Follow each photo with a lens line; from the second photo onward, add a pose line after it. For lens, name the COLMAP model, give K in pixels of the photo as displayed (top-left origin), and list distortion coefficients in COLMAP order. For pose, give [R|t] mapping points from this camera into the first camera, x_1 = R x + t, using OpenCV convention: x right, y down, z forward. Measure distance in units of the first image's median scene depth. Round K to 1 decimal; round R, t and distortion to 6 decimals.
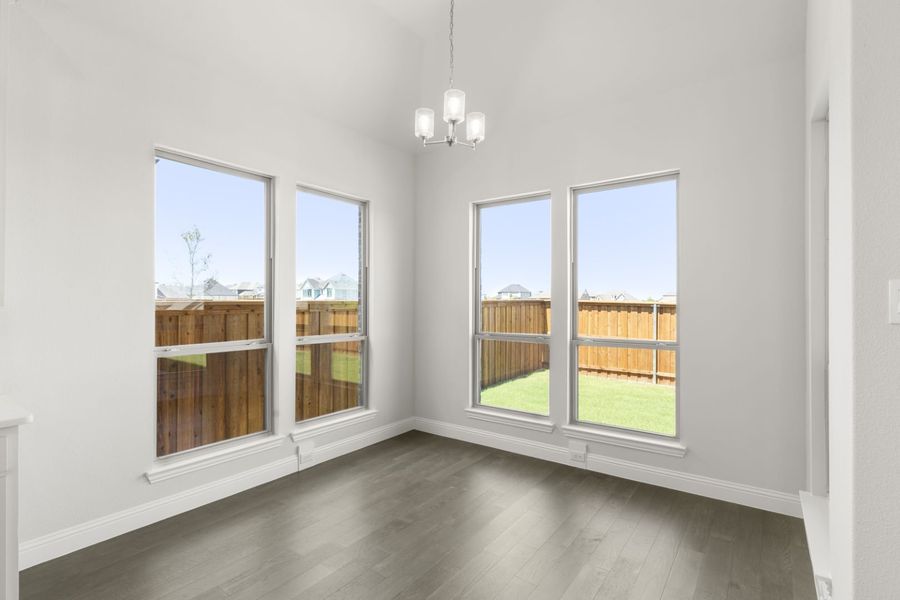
lens RADIAL K [[431.0, 0, 450.0], [0, 431.0, 300.0], [0, 0, 1]] dist [0.000160, 0.000008]
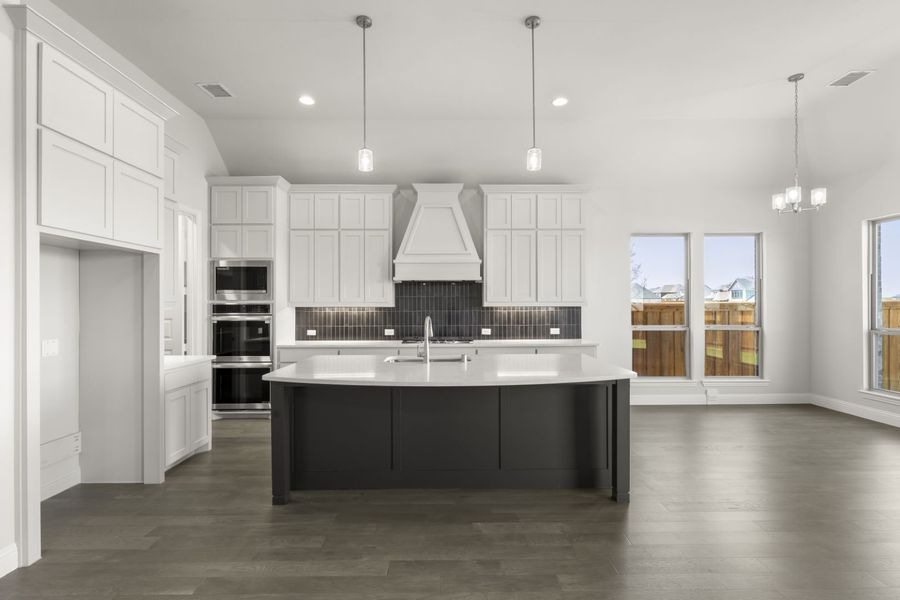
lens RADIAL K [[413.2, 0, 448.8], [0, 413.2, 304.5], [0, 0, 1]] dist [0.000387, 0.000086]
pose [[0.596696, -0.006539, -0.802440, 0.285573], [0.010503, 0.999945, -0.000338, -0.002945], [0.802398, -0.008226, 0.596732, -0.637217]]
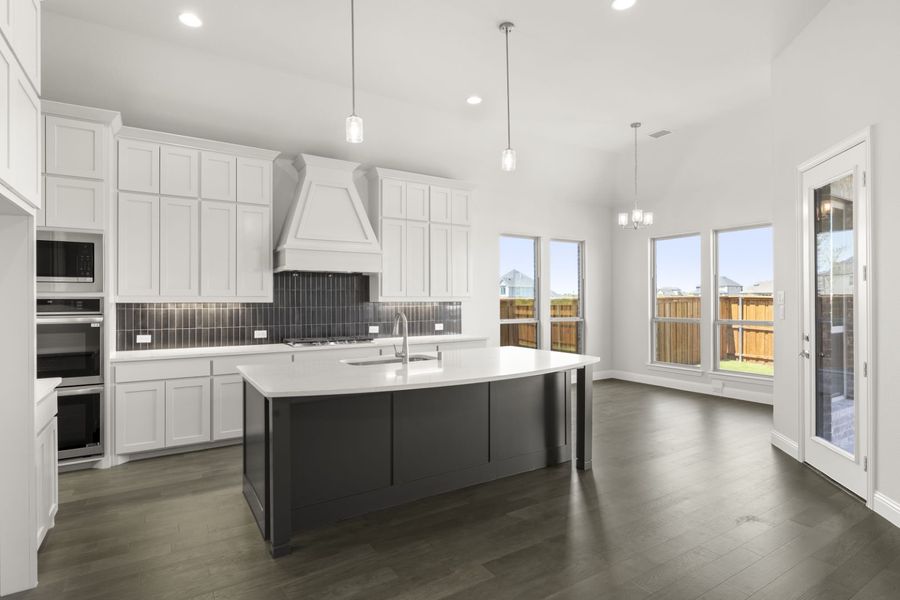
lens RADIAL K [[464.7, 0, 450.0], [0, 464.7, 300.0], [0, 0, 1]] dist [0.001298, 0.000374]
pose [[0.929326, -0.006638, -0.369201, -0.003622], [0.008785, 0.999953, 0.004133, -0.004615], [0.369157, -0.007084, 0.929340, -0.924229]]
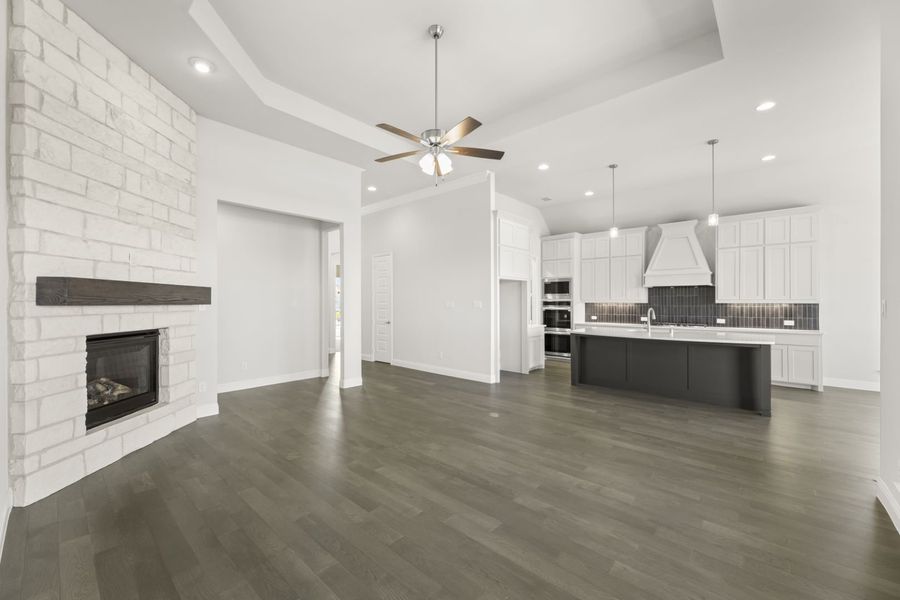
lens RADIAL K [[362.6, 0, 450.0], [0, 362.6, 300.0], [0, 0, 1]] dist [0.001067, 0.000165]
pose [[-0.093228, -0.007264, -0.995618, 1.021048], [0.006972, 0.999944, -0.007948, -0.004865], [0.995620, -0.007683, -0.093173, -0.803189]]
